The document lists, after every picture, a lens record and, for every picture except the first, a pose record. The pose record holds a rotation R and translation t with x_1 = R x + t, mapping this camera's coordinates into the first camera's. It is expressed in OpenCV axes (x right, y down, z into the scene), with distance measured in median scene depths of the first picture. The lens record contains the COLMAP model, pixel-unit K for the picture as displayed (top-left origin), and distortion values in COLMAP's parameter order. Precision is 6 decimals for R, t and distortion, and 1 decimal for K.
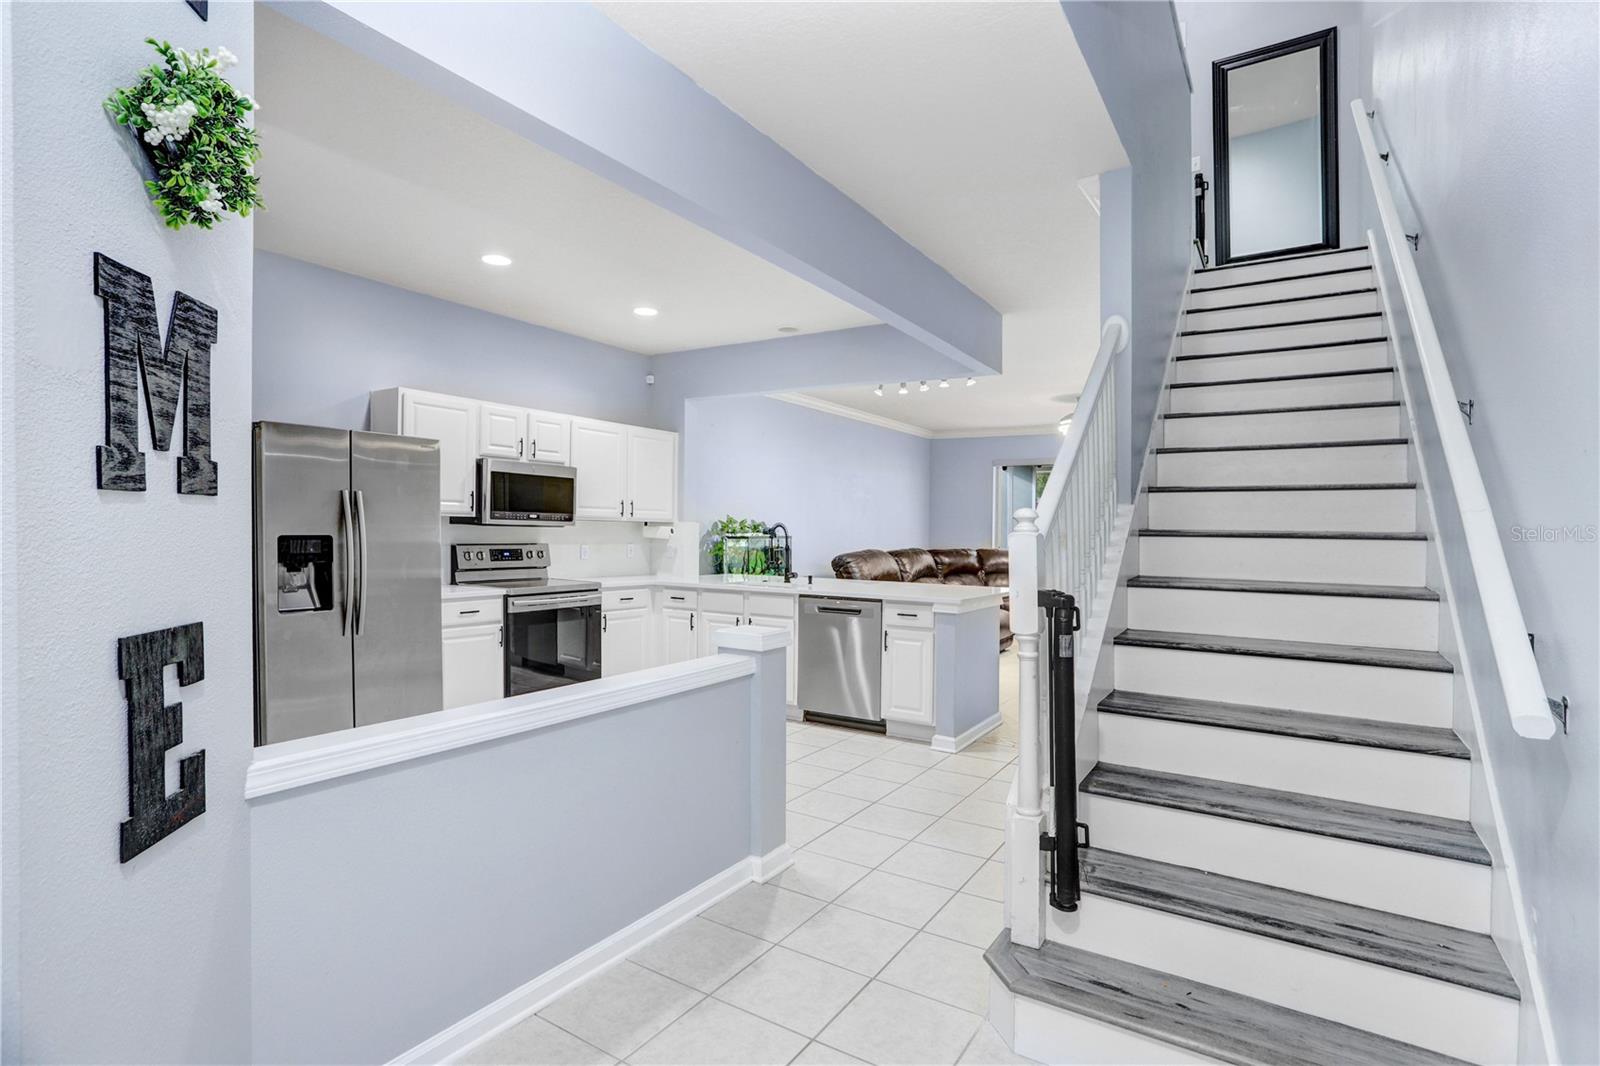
lens RADIAL K [[773.9, 0, 763.2], [0, 773.9, 529.0], [0, 0, 1]] dist [-0.017274, 0.000909]
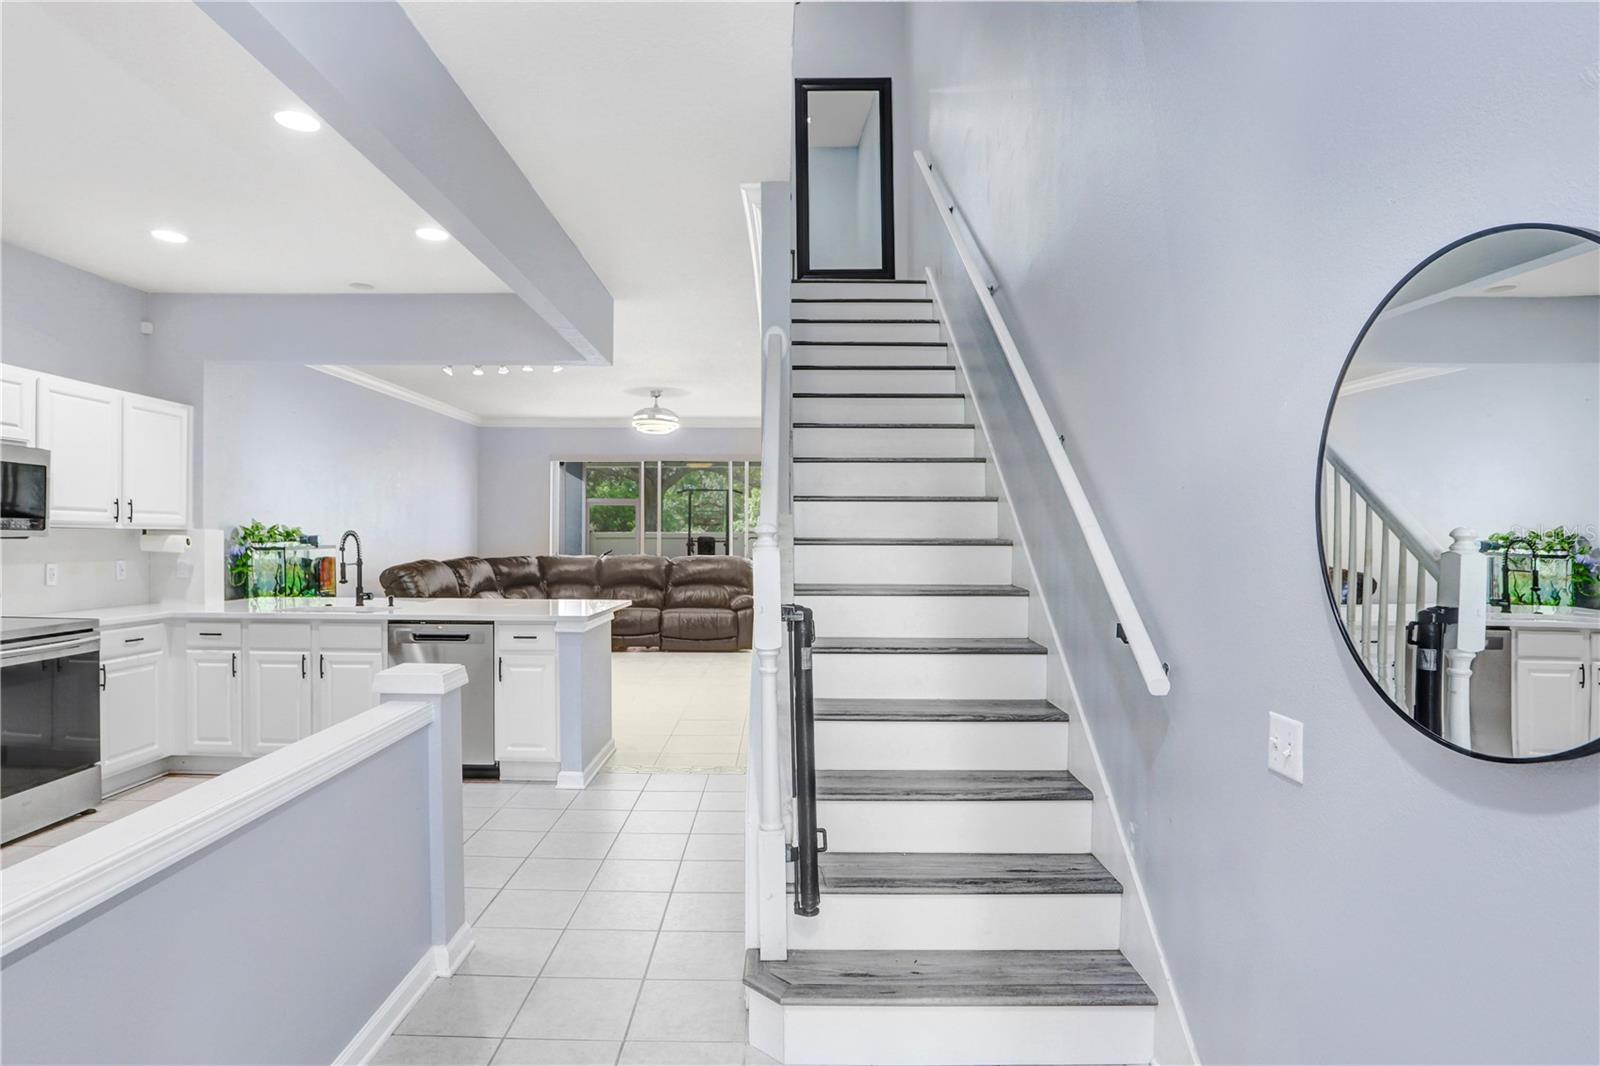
lens RADIAL K [[901.7, 0, 778.7], [0, 901.7, 533.0], [0, 0, 1]] dist [-0.057802, 0.001001]
pose [[0.833200, -0.006470, 0.552934, -0.130907], [0.004617, 0.999978, 0.004744, -0.007981], [-0.552953, -0.001400, 0.833211, 0.016278]]
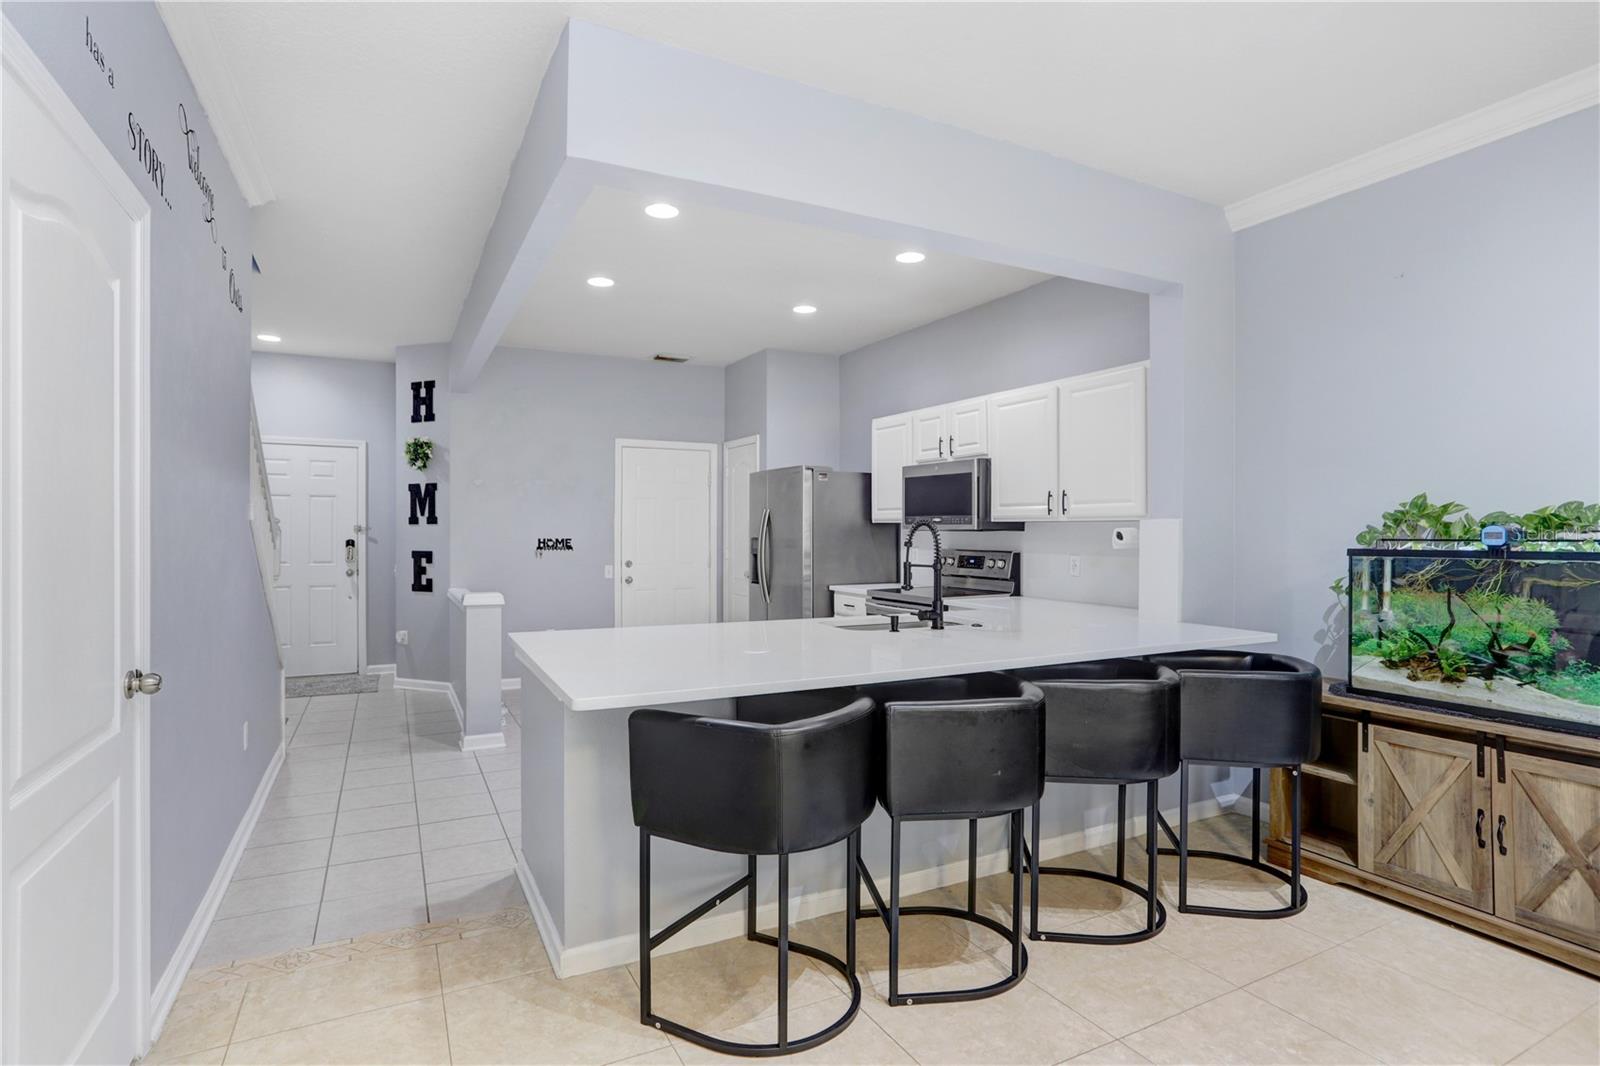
lens RADIAL K [[806.5, 0, 803.5], [0, 806.5, 510.9], [0, 0, 1]] dist [-0.104162, 0.075157]
pose [[-0.453885, -0.032374, -0.890472, 0.611648], [-0.005305, 0.999420, -0.033631, 0.006267], [0.891044, -0.010541, -0.453794, 1.250049]]
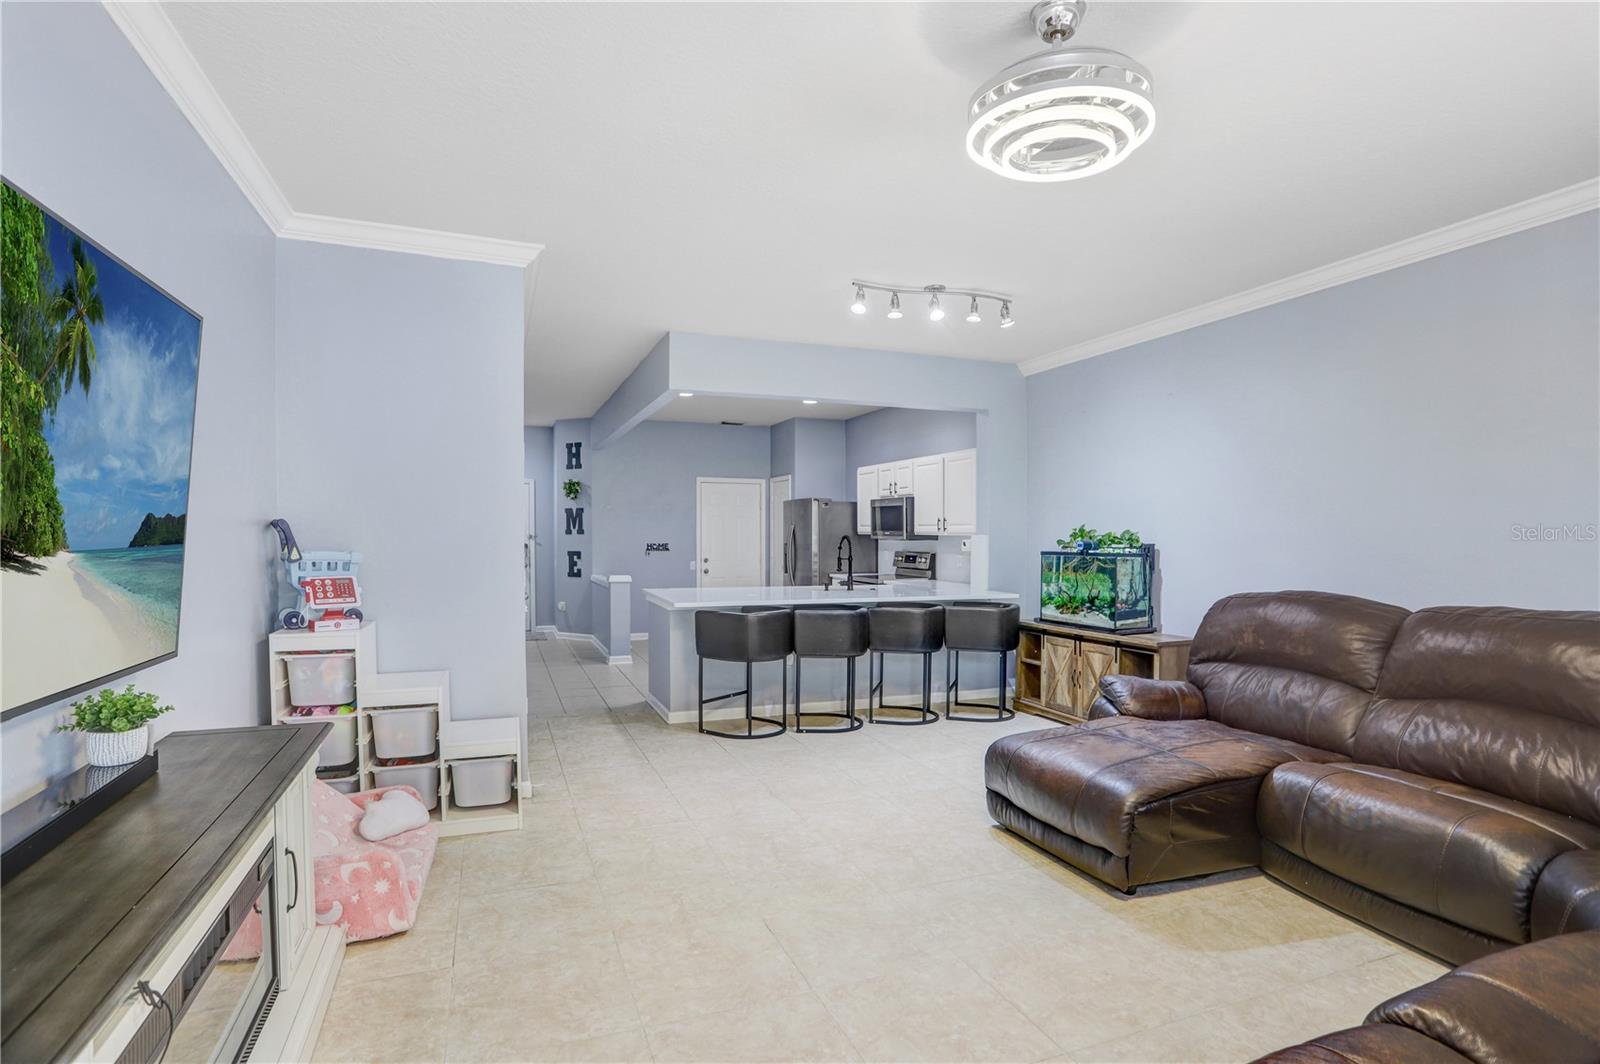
lens RADIAL K [[782.8, 0, 800.0], [0, 782.8, 532.0], [0, 0, 1]] dist [-0.043270, 0.000302]
pose [[-0.547364, -0.013979, -0.836778, 1.052116], [-0.008344, 0.999902, -0.011246, 0.000328], [0.836853, 0.000826, -0.547427, 1.644192]]
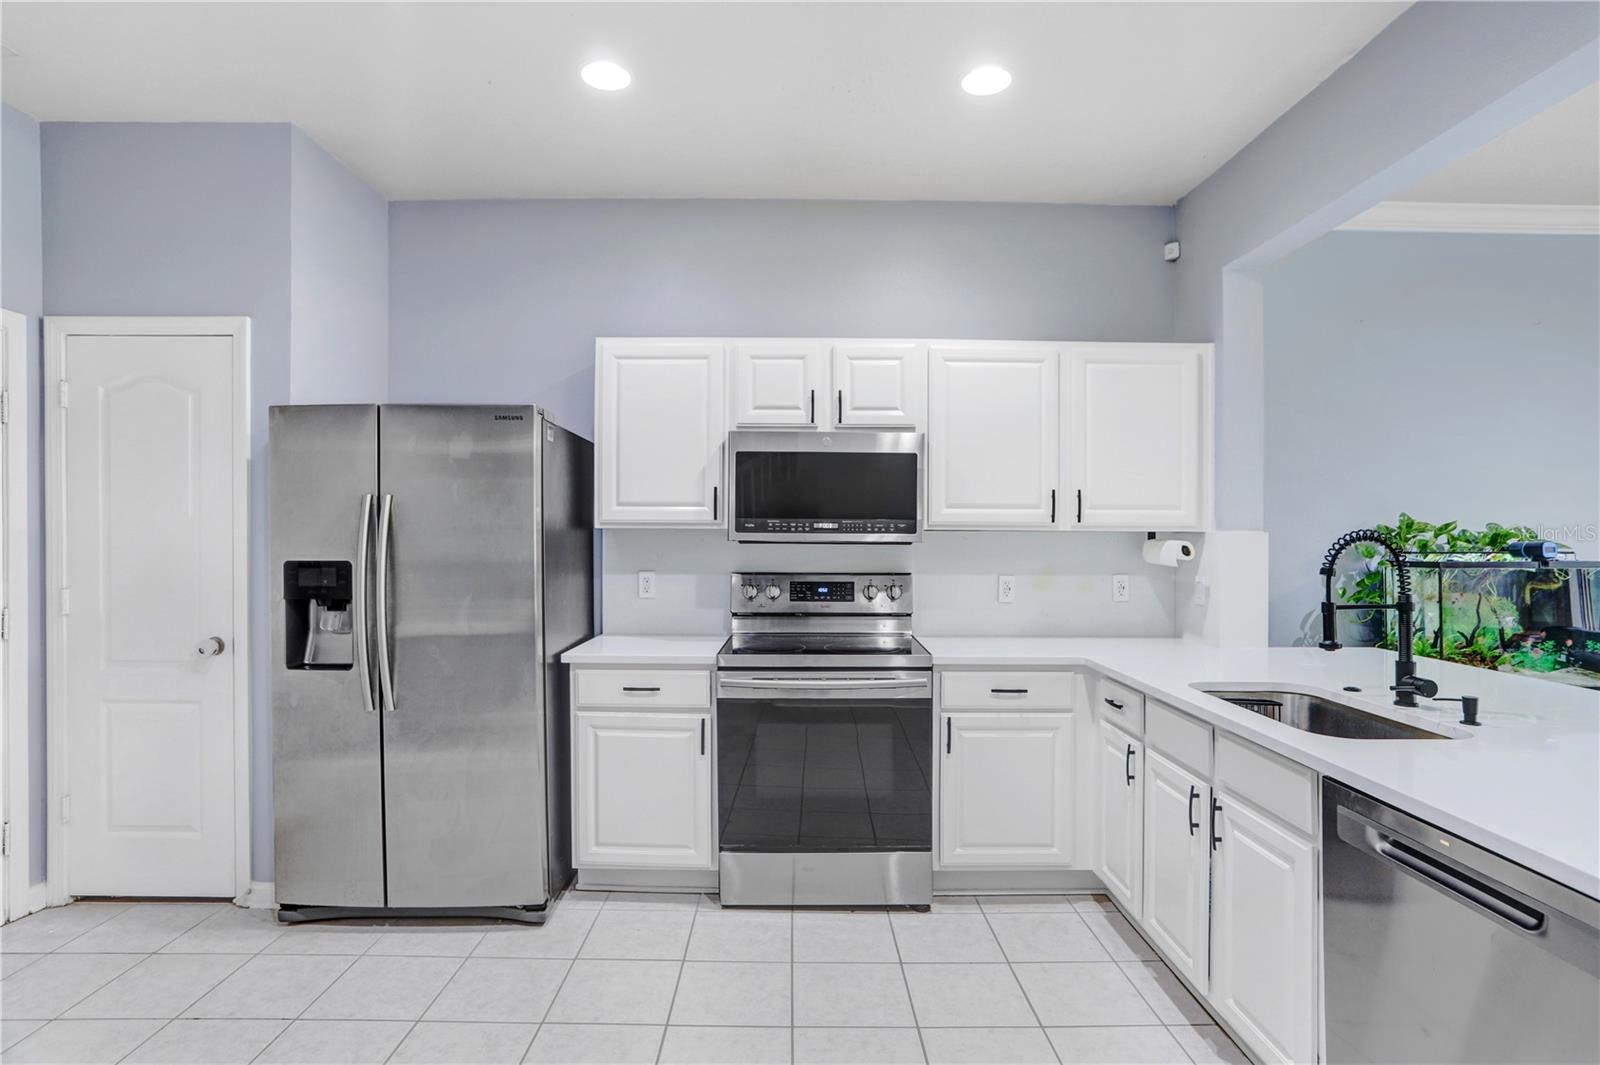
lens RADIAL K [[782.8, 0, 800.0], [0, 782.8, 532.5], [0, 0, 1]] dist [-0.043270, 0.000302]
pose [[0.577932, -0.011998, -0.815996, 0.153984], [0.004734, 0.999924, -0.011350, -0.004838], [0.816071, 0.002697, 0.577946, 0.630073]]
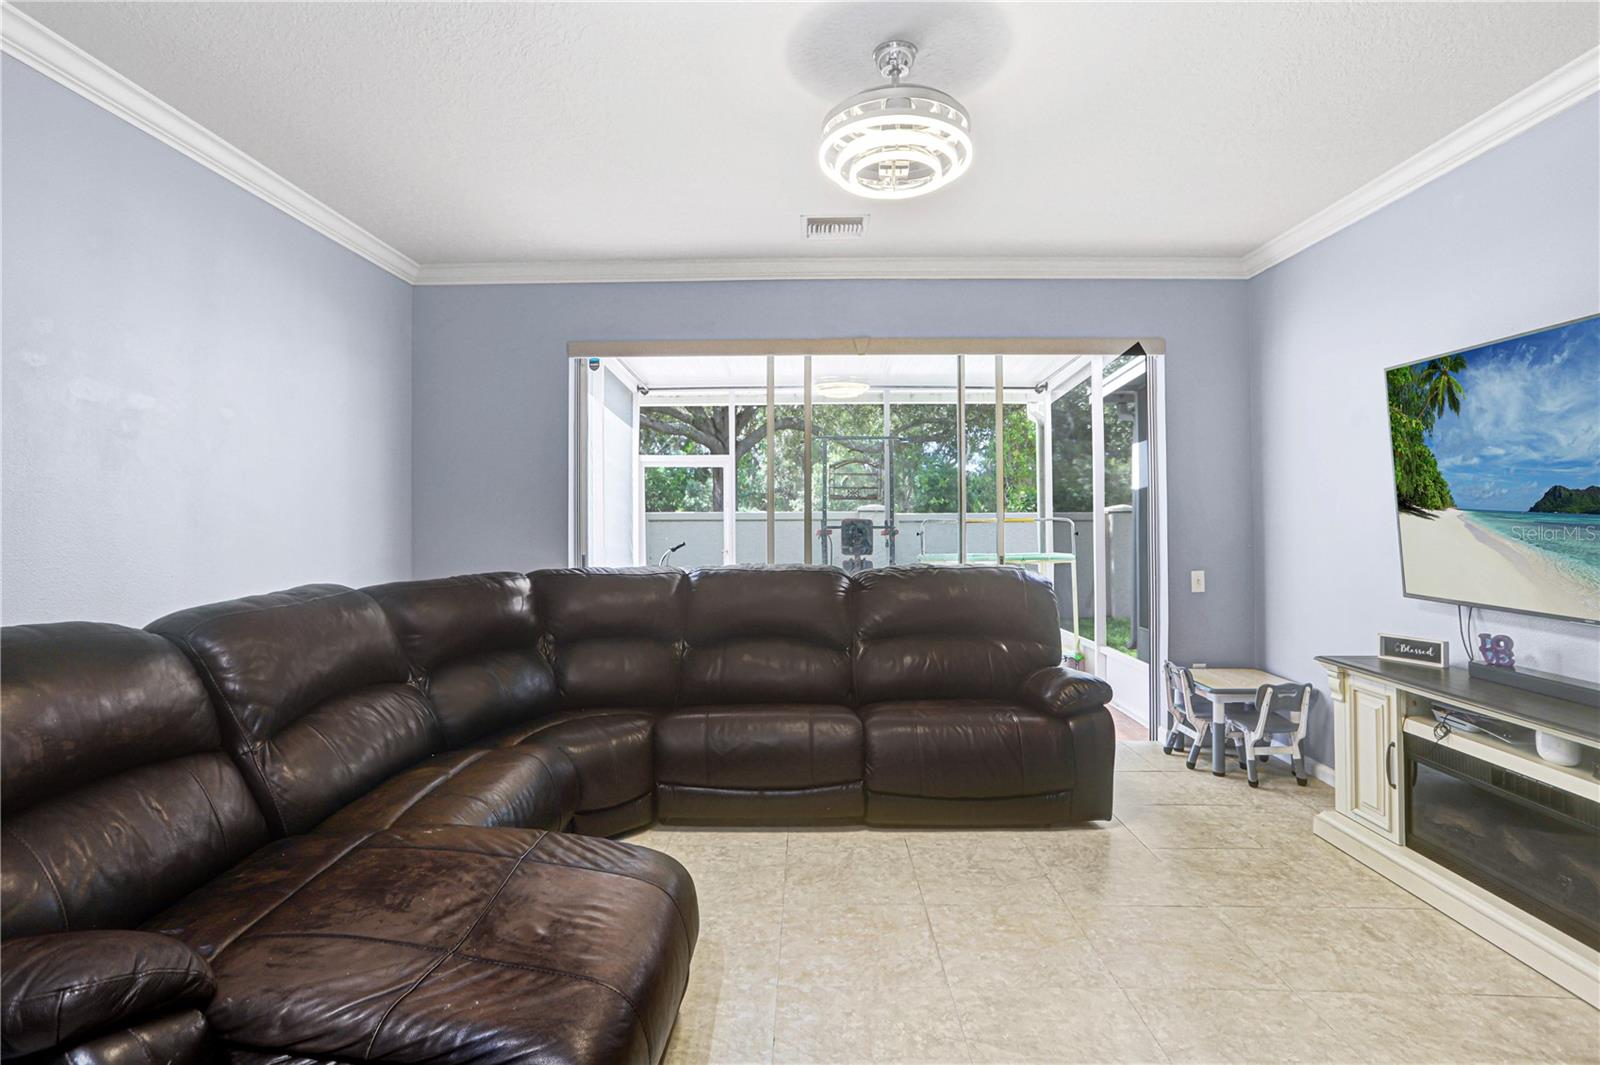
lens RADIAL K [[806.5, 0, 803.5], [0, 806.5, 510.4], [0, 0, 1]] dist [-0.104162, 0.075157]
pose [[0.828312, -0.009992, 0.560178, 0.253494], [0.010957, 0.999939, 0.001634, -0.004089], [-0.560160, 0.004785, 0.828371, 1.053113]]
